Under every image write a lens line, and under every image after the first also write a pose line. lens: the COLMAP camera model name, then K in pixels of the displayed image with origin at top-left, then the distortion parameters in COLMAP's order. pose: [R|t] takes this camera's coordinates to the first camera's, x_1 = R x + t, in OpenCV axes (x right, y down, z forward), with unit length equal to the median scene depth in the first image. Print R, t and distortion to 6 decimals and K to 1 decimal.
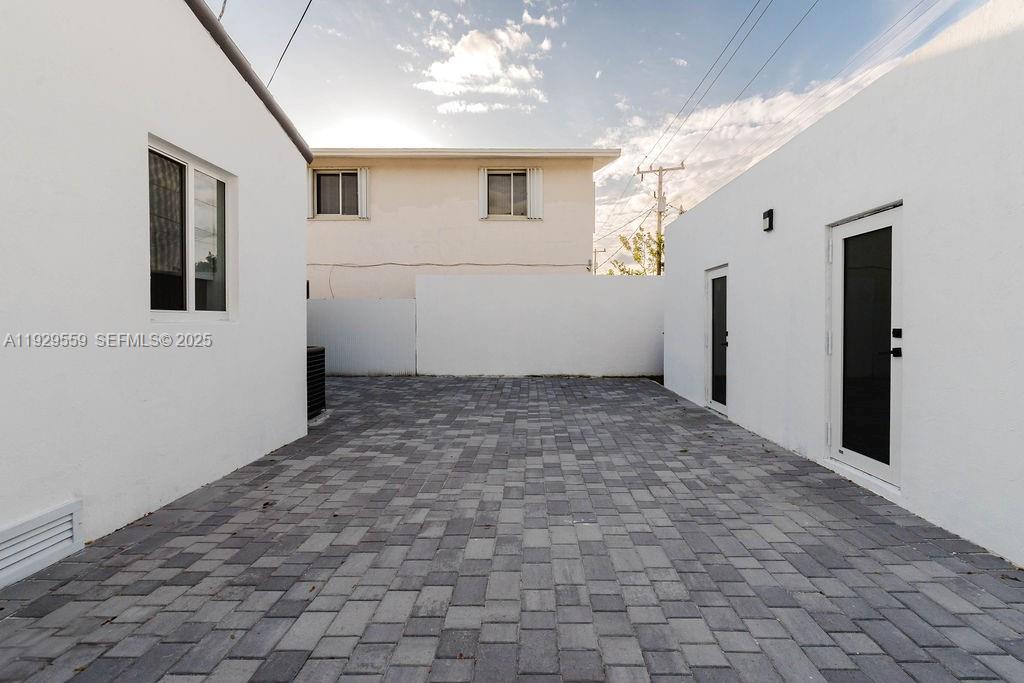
lens RADIAL K [[454.0, 0, 530.5], [0, 454.0, 344.6], [0, 0, 1]] dist [-0.003095, 0.000316]
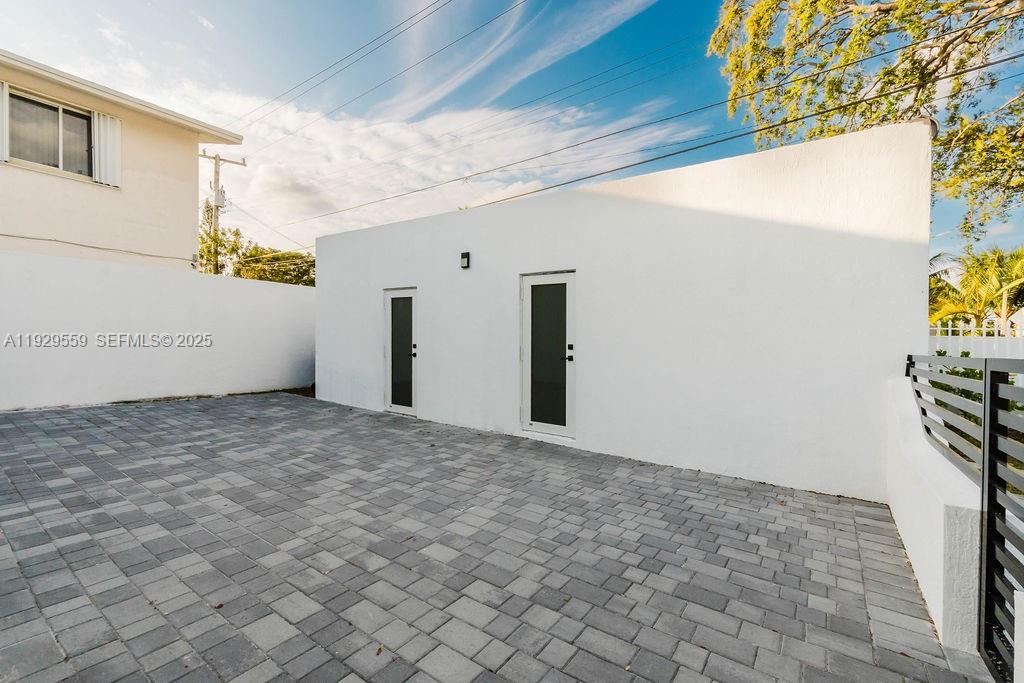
lens RADIAL K [[447.8, 0, 516.9], [0, 447.8, 353.6], [0, 0, 1]] dist [-0.002275, -0.000138]
pose [[0.571509, -0.011411, 0.820517, -0.579796], [0.013944, 0.999894, 0.004193, -0.008793], [-0.820477, 0.009045, 0.571607, 0.176069]]
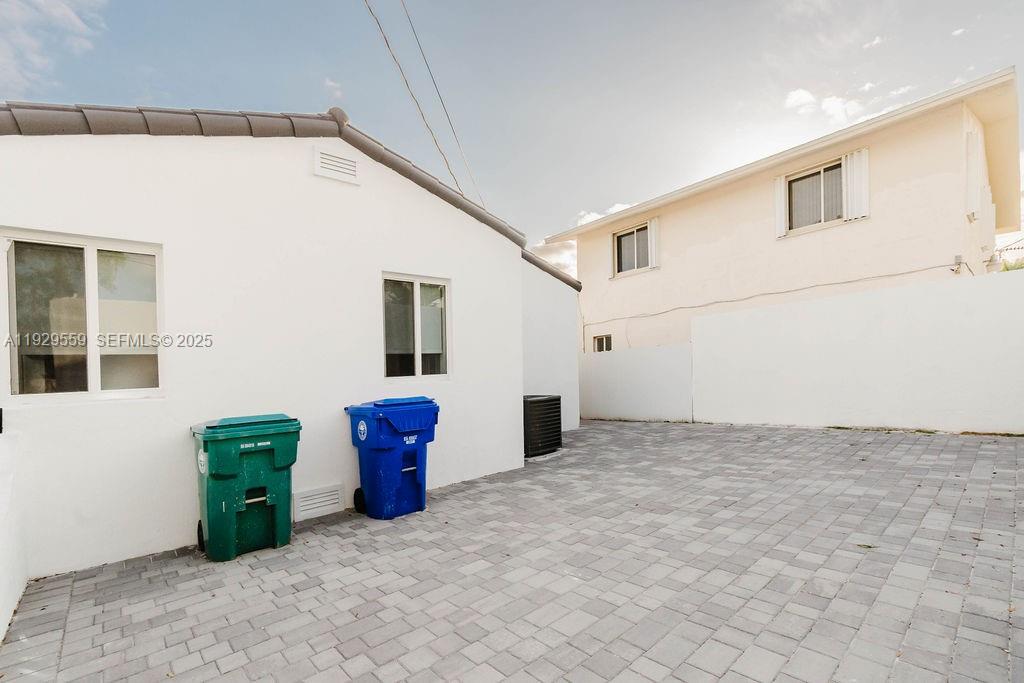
lens RADIAL K [[464.4, 0, 514.2], [0, 464.4, 389.5], [0, 0, 1]] dist [-0.001776, 0.000259]
pose [[0.662877, -0.022124, -0.748401, 0.602502], [0.023697, 0.999683, -0.008563, -0.005029], [0.748353, -0.012058, 0.663191, 0.184654]]
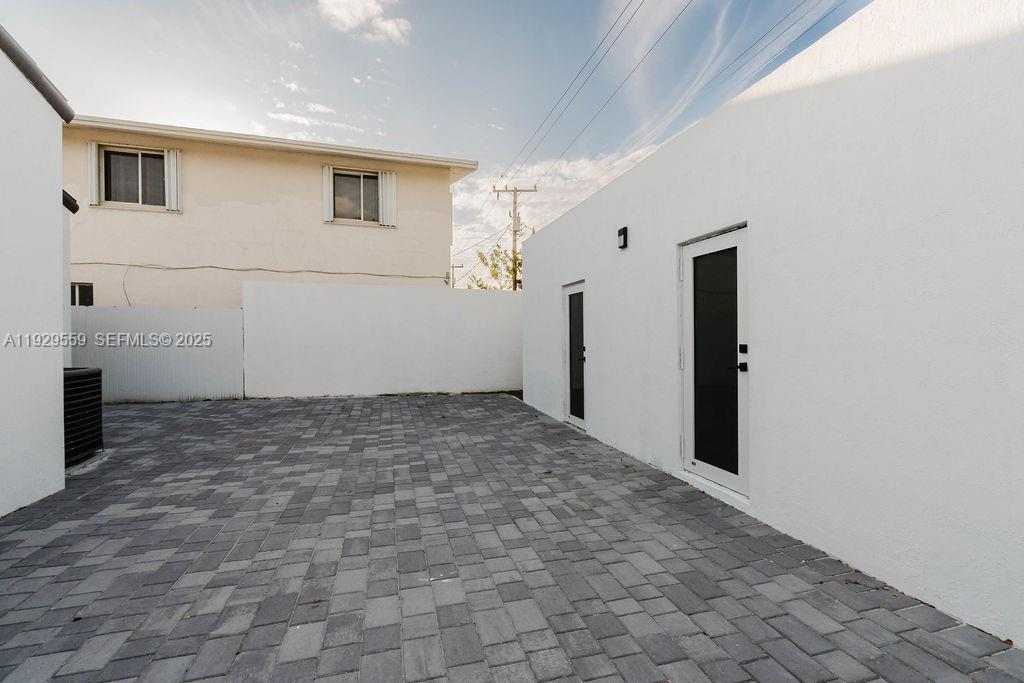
lens RADIAL K [[447.8, 0, 516.9], [0, 447.8, 353.6], [0, 0, 1]] dist [-0.002275, -0.000138]
pose [[0.960361, -0.006838, 0.278677, 0.017013], [0.010294, 0.999887, -0.010941, -0.006734], [-0.278570, 0.013376, 0.960323, 0.131468]]
